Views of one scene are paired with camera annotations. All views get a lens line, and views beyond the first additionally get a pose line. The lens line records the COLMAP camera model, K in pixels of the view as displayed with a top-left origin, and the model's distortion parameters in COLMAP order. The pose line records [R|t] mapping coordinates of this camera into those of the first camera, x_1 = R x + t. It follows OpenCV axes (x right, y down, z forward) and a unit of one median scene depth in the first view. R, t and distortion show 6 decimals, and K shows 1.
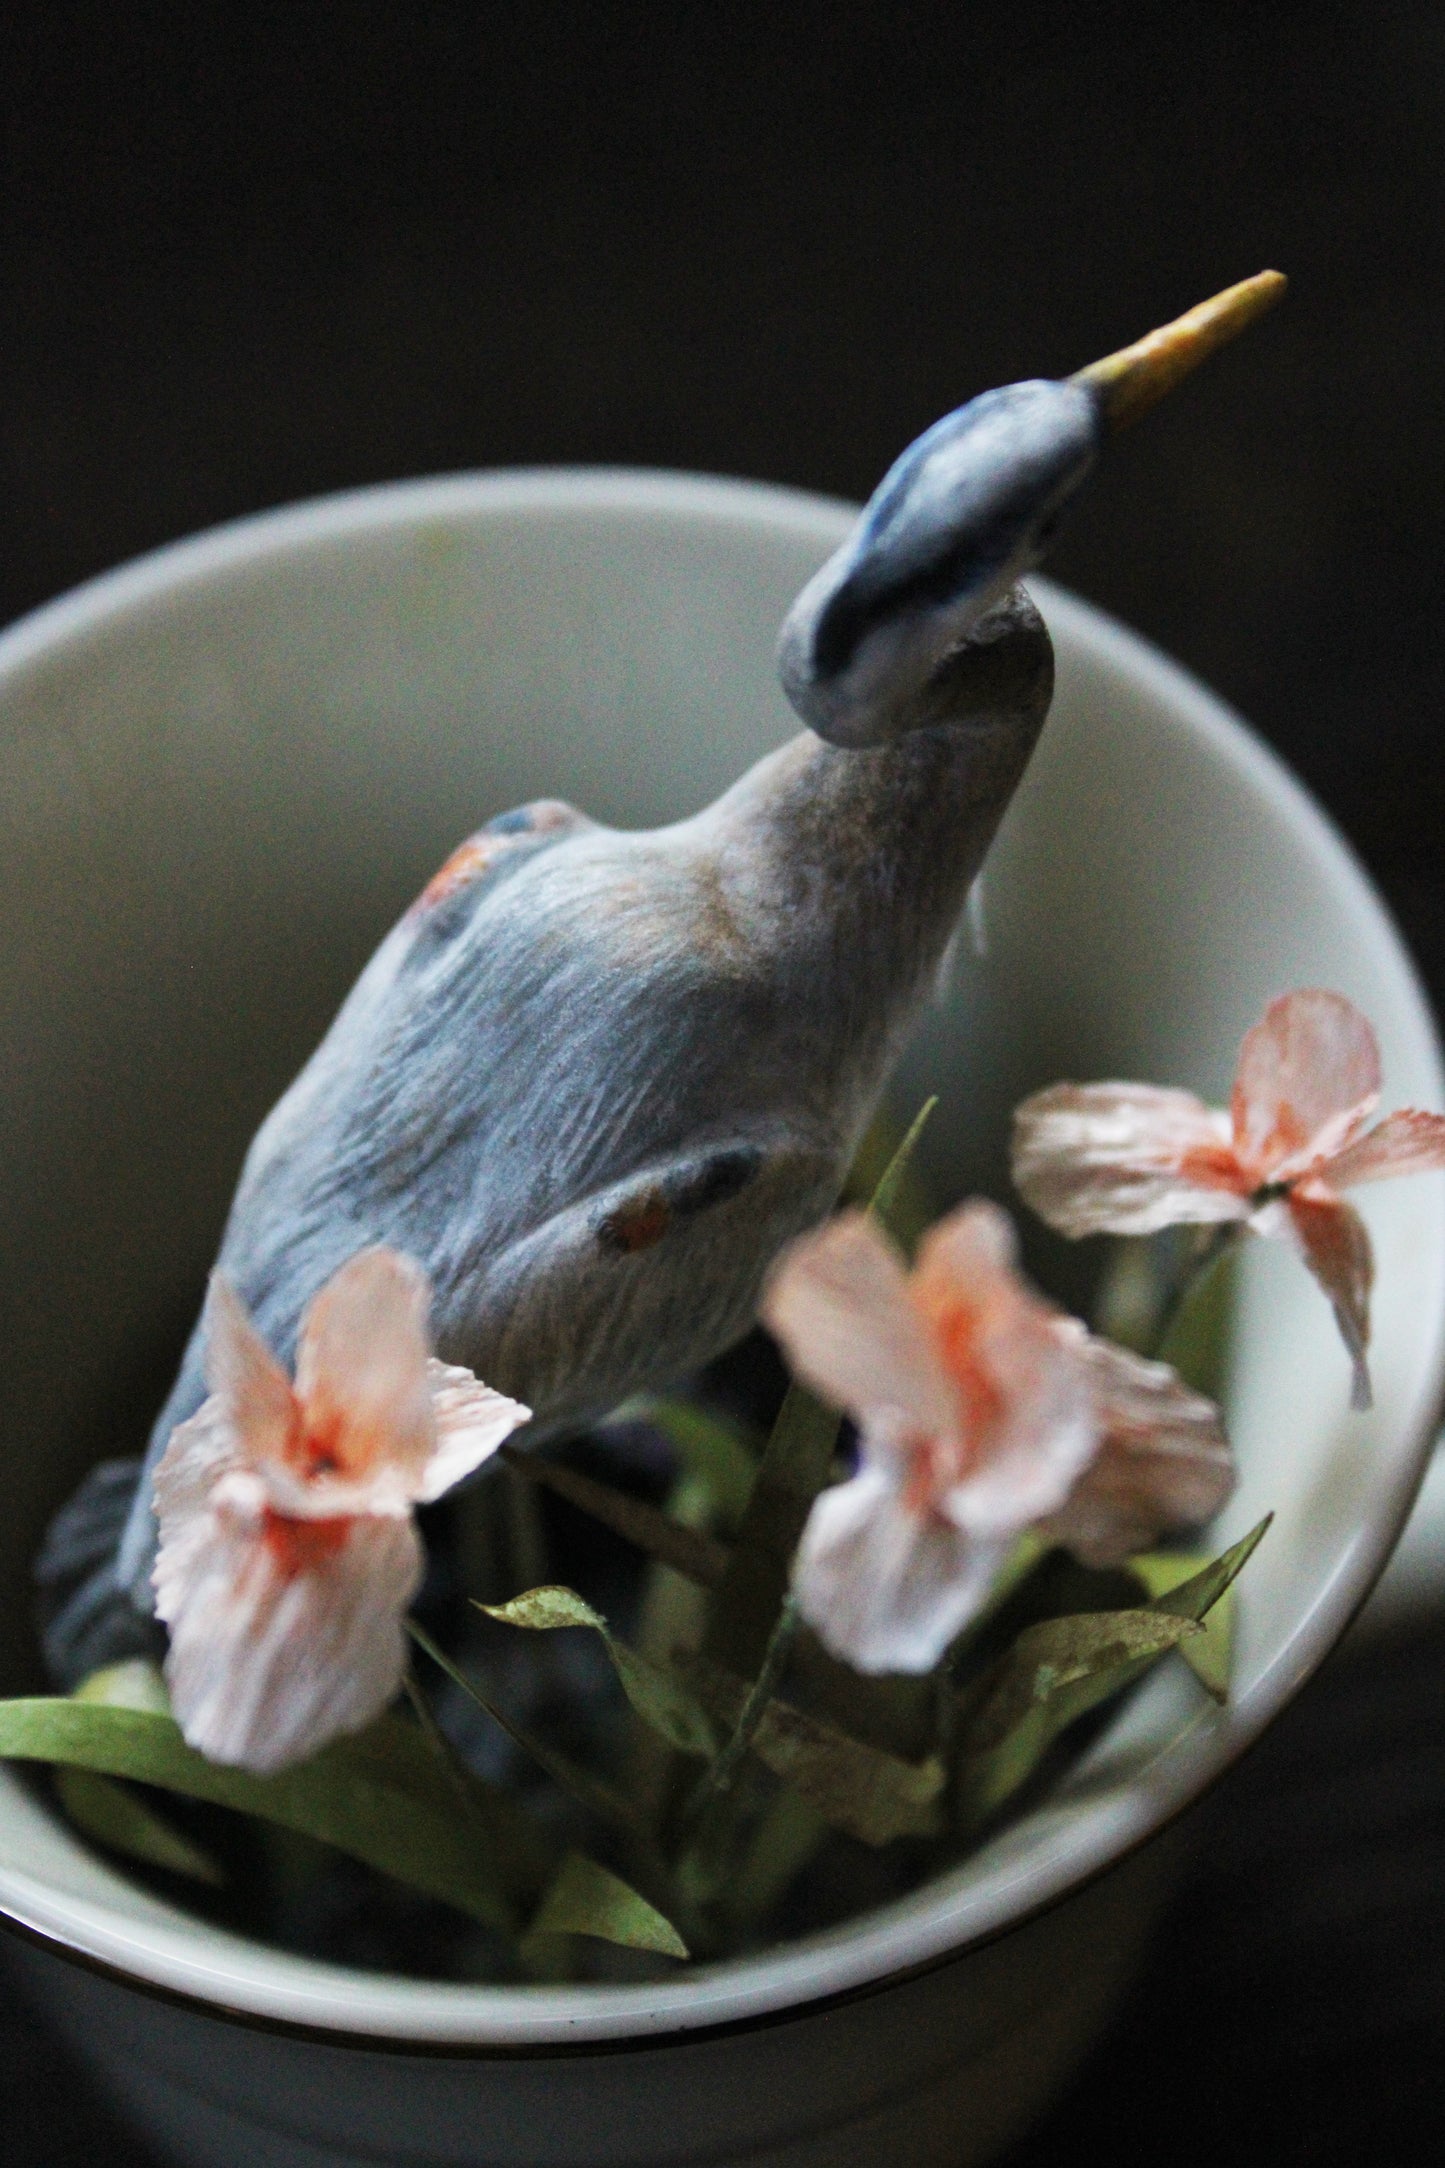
lens RADIAL K [[4244.7, 0, 722.5], [0, 4244.7, 1084.0], [0, 0, 1]] dist [0.009615, -0.226707]
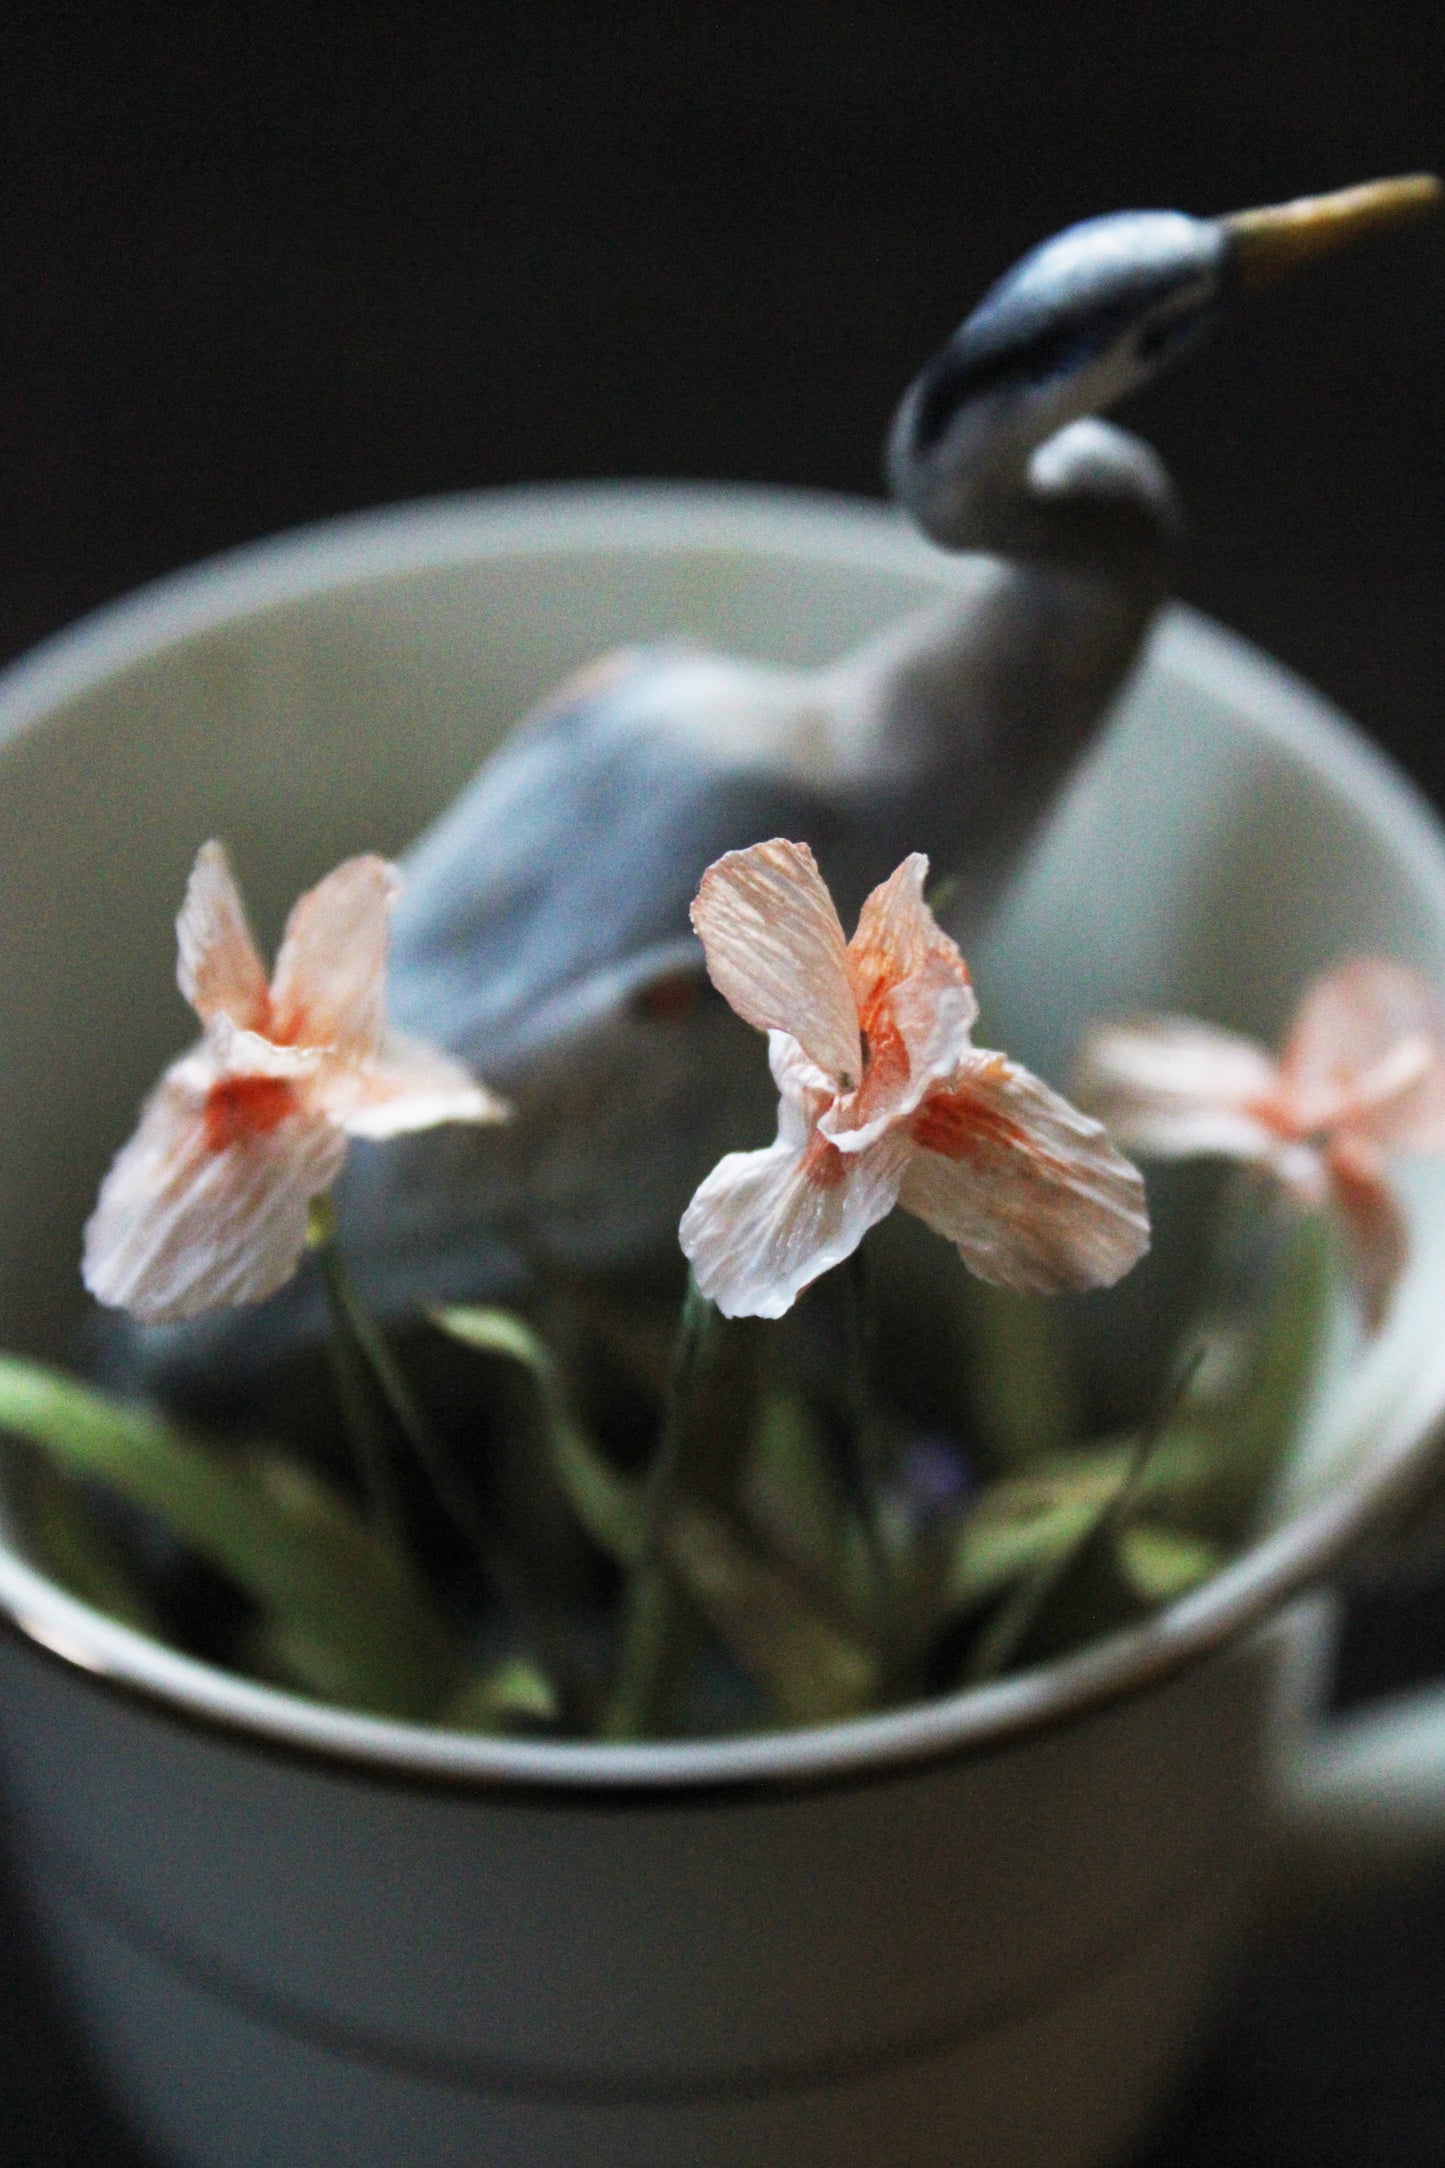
lens RADIAL K [[4244.7, 0, 722.5], [0, 4244.7, 1084.0], [0, 0, 1]] dist [0.009615, -0.226707]
pose [[0.968689, 0.187551, -0.162684, 0.161785], [-0.216559, 0.958733, -0.184207, 0.235948], [0.121422, 0.213670, 0.969331, 0.014773]]
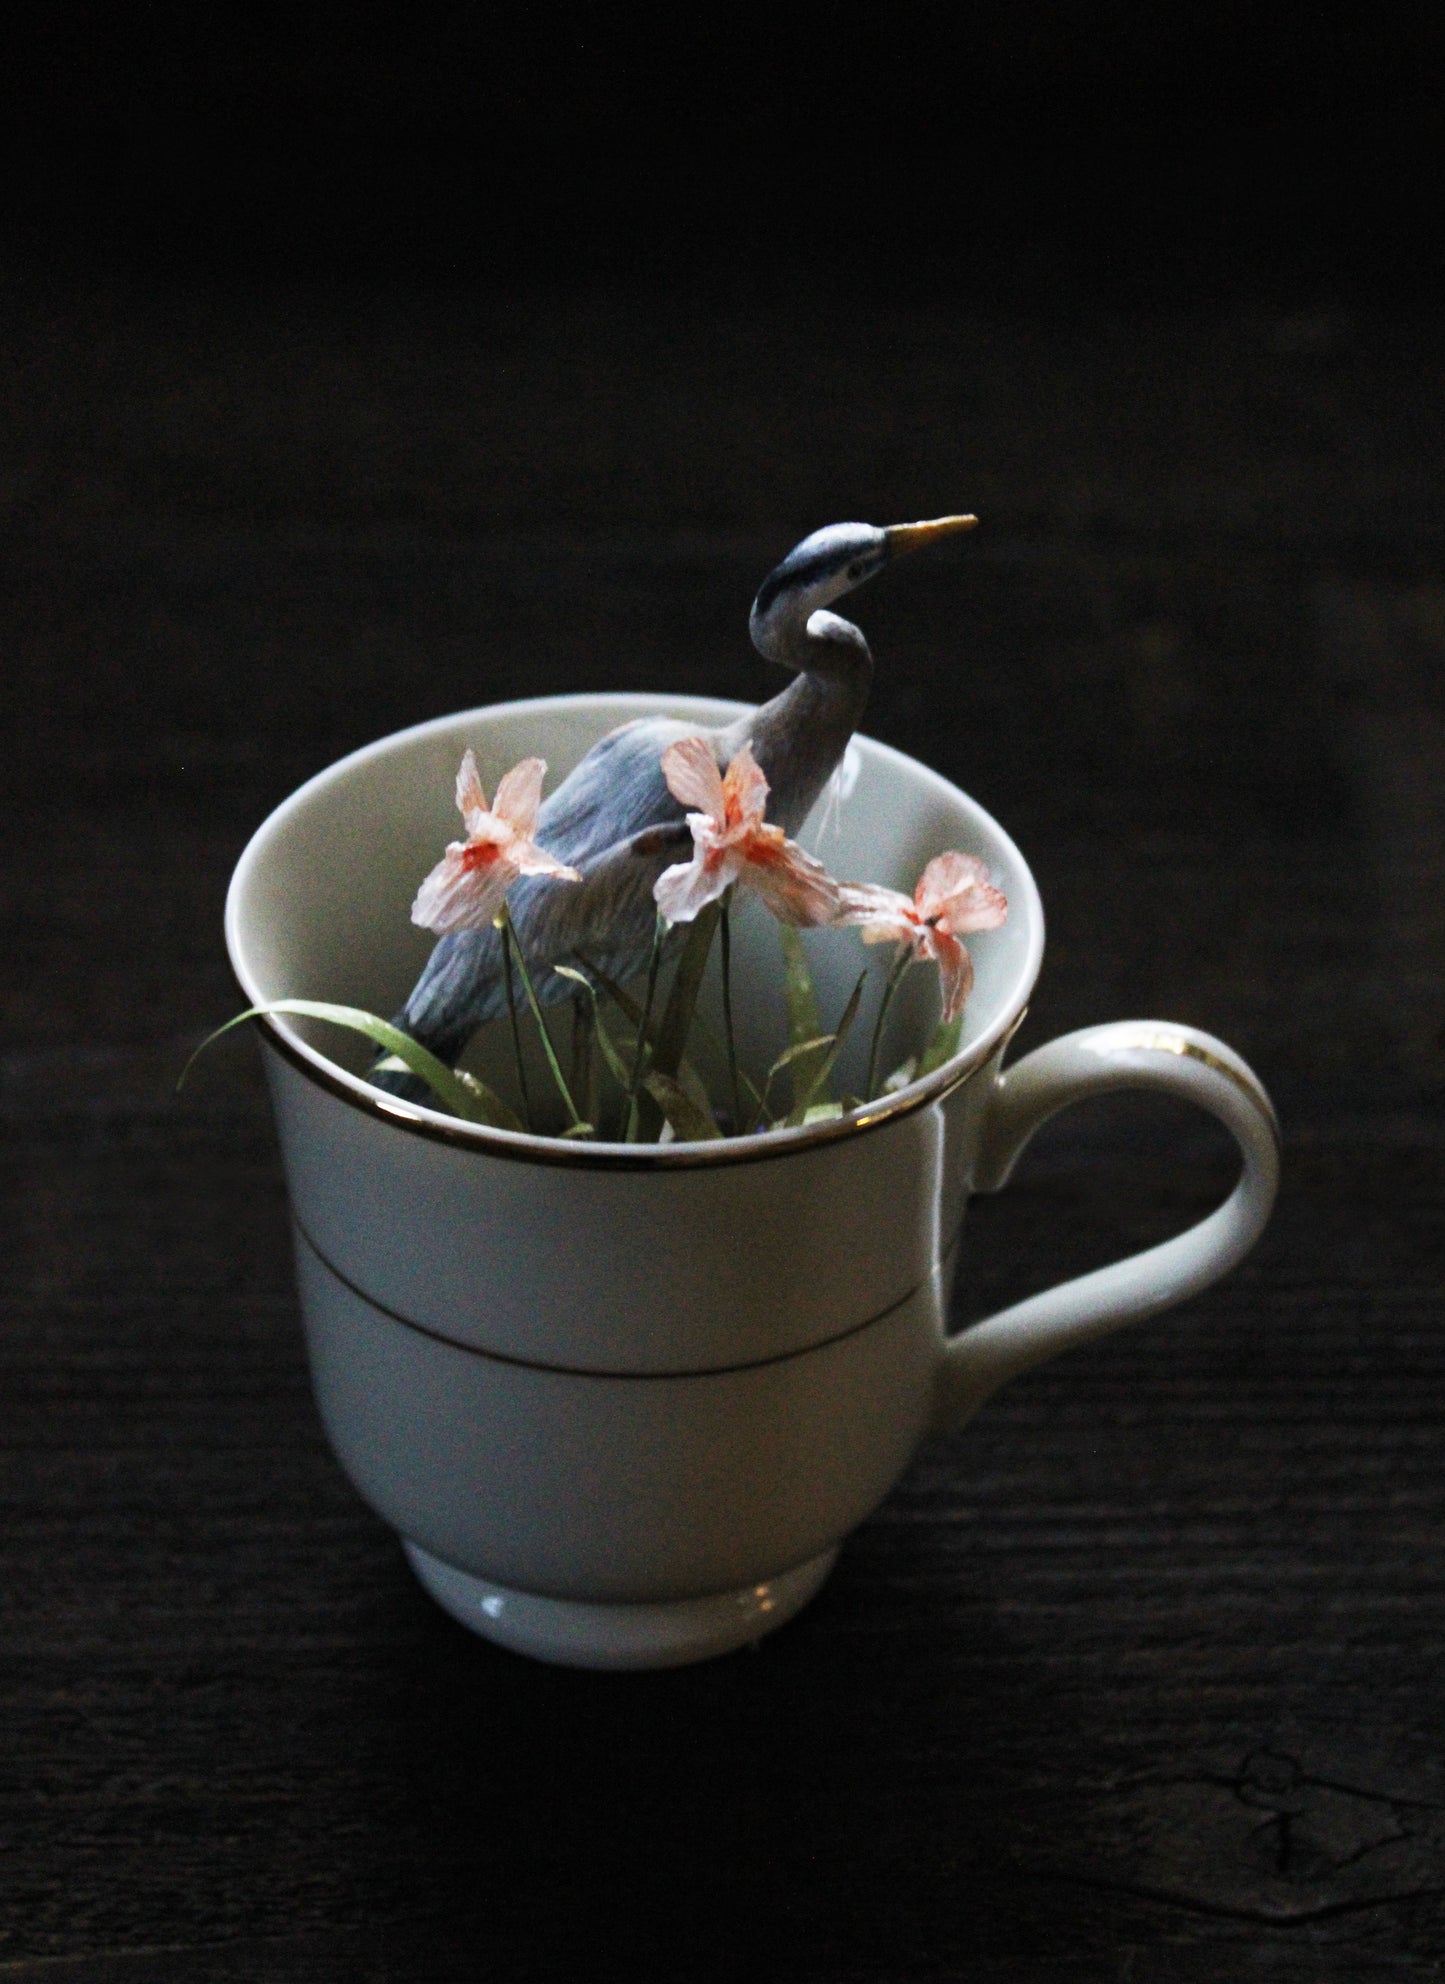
lens RADIAL K [[4444.8, 0, 722.5], [0, 4444.8, 992.0], [0, 0, 1]] dist [-0.018359, -0.007914]
pose [[0.965015, 0.181249, -0.189462, 0.505974], [-0.238800, 0.905937, -0.349647, 0.966771], [0.108267, 0.382657, 0.917525, -1.258875]]
